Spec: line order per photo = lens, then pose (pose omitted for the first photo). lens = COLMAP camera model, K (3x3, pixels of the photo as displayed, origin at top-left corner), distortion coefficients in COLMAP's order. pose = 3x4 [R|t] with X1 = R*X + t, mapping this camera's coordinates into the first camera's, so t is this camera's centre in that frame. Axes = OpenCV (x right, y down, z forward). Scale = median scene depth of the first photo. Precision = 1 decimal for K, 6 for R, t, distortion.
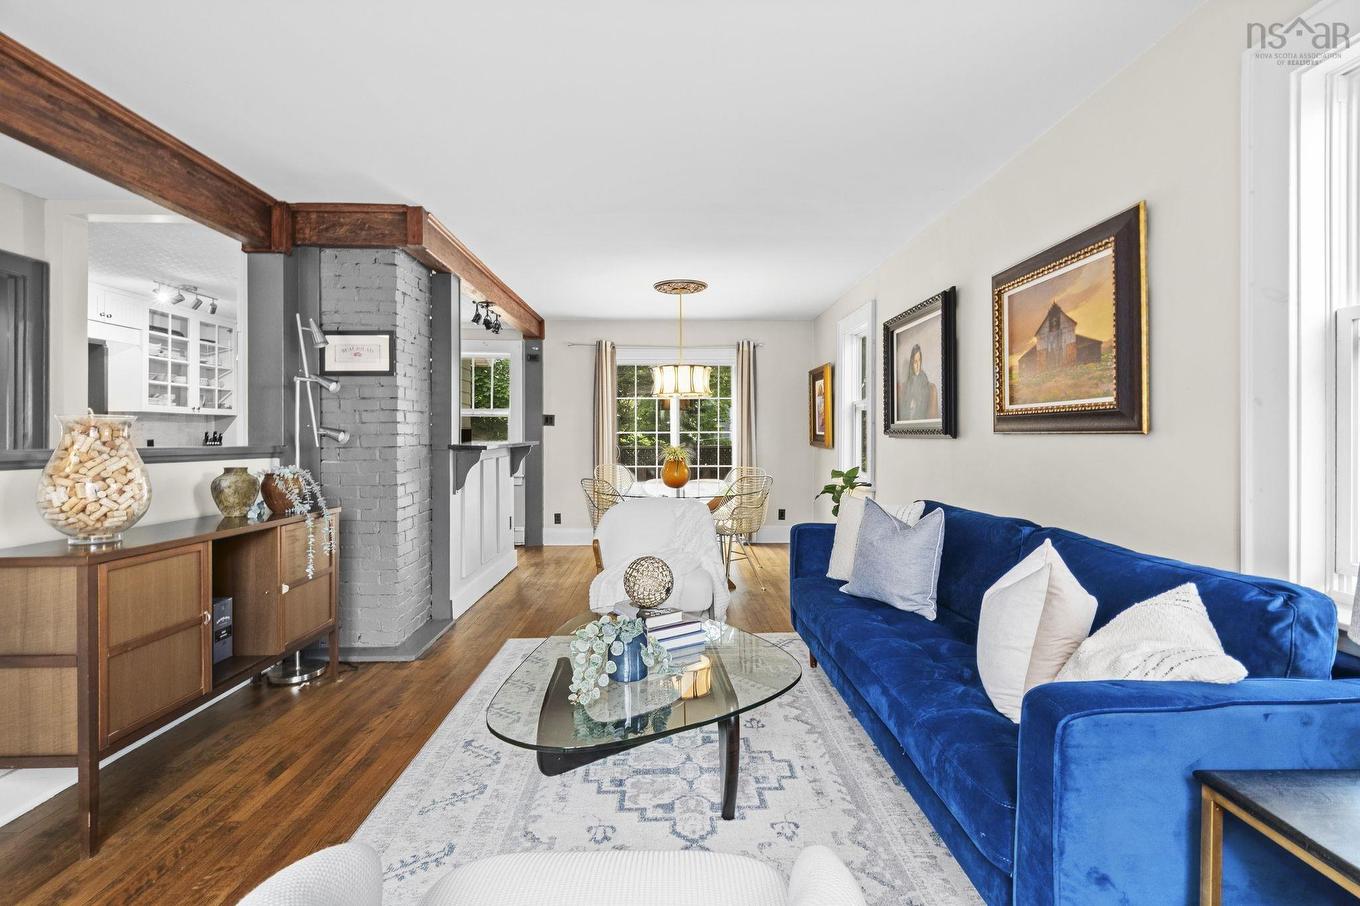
lens RADIAL K [[613.2, 0, 681.4], [0, 613.2, 438.5], [0, 0, 1]] dist [0.000637, -0.001733]
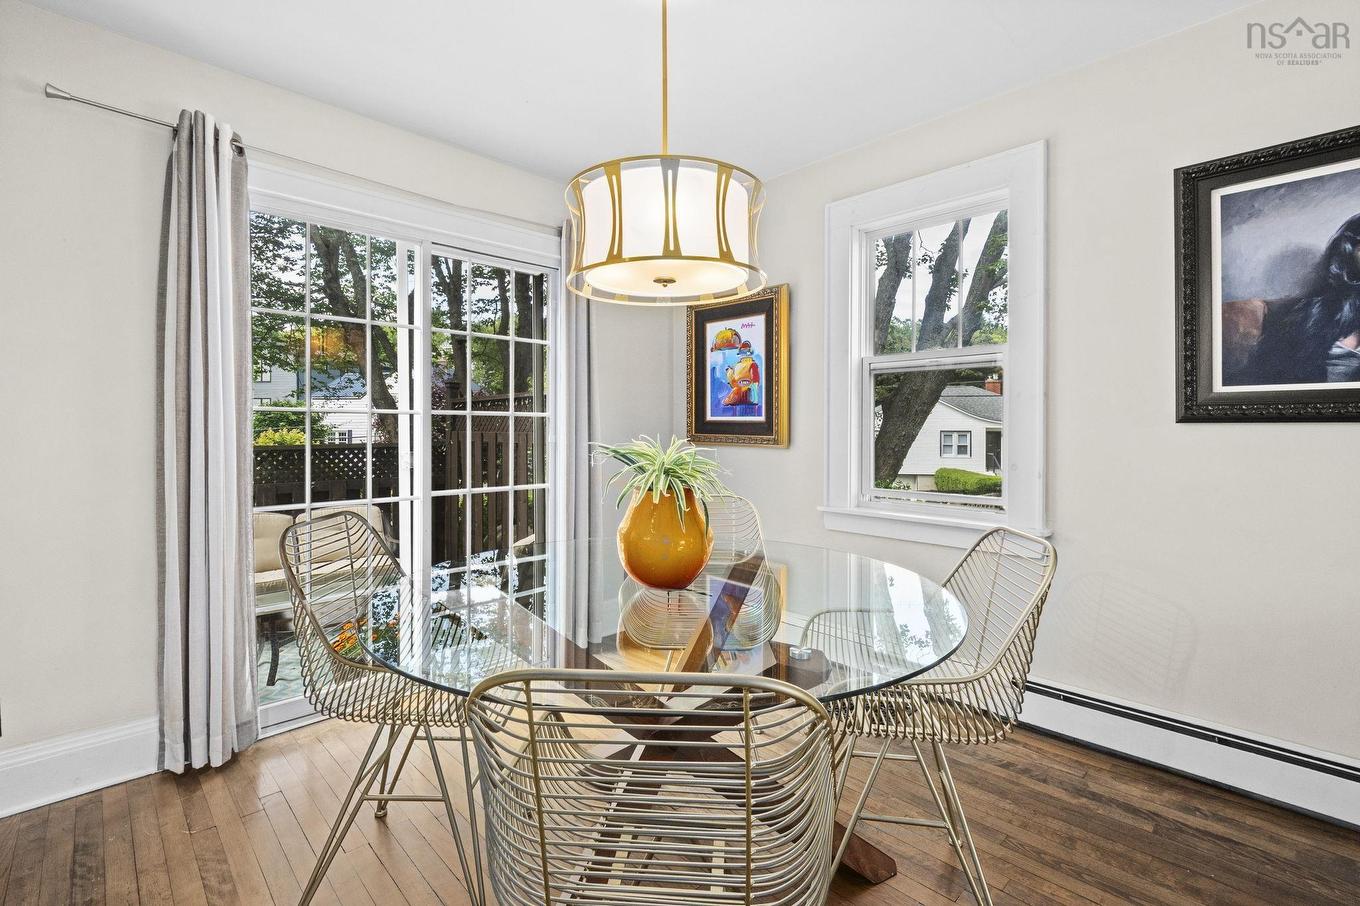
lens RADIAL K [[613.2, 0, 677.4], [0, 613.2, 440.8], [0, 0, 1]] dist [0.000637, -0.001733]
pose [[0.730213, -0.005940, 0.683194, -0.346890], [-0.000478, 0.999958, 0.009205, 0.011831], [-0.683220, -0.007049, 0.730179, 1.234642]]
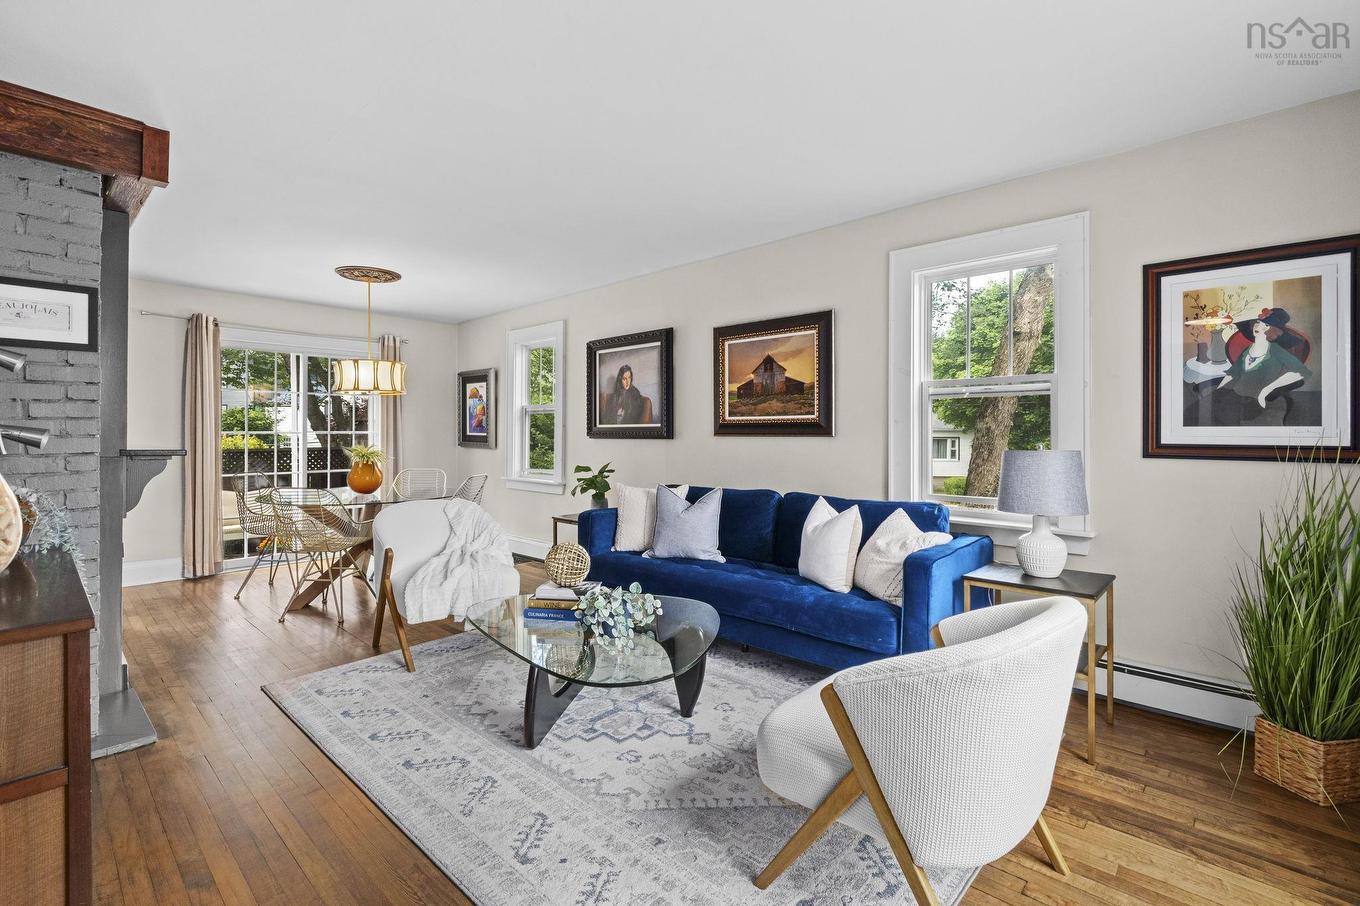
lens RADIAL K [[613.2, 0, 684.5], [0, 613.2, 438.7], [0, 0, 1]] dist [0.000637, -0.001733]
pose [[0.699175, -0.002749, 0.714946, -0.532193], [0.001582, 0.999996, 0.002298, -0.004126], [-0.714949, -0.000476, 0.699176, 0.026340]]
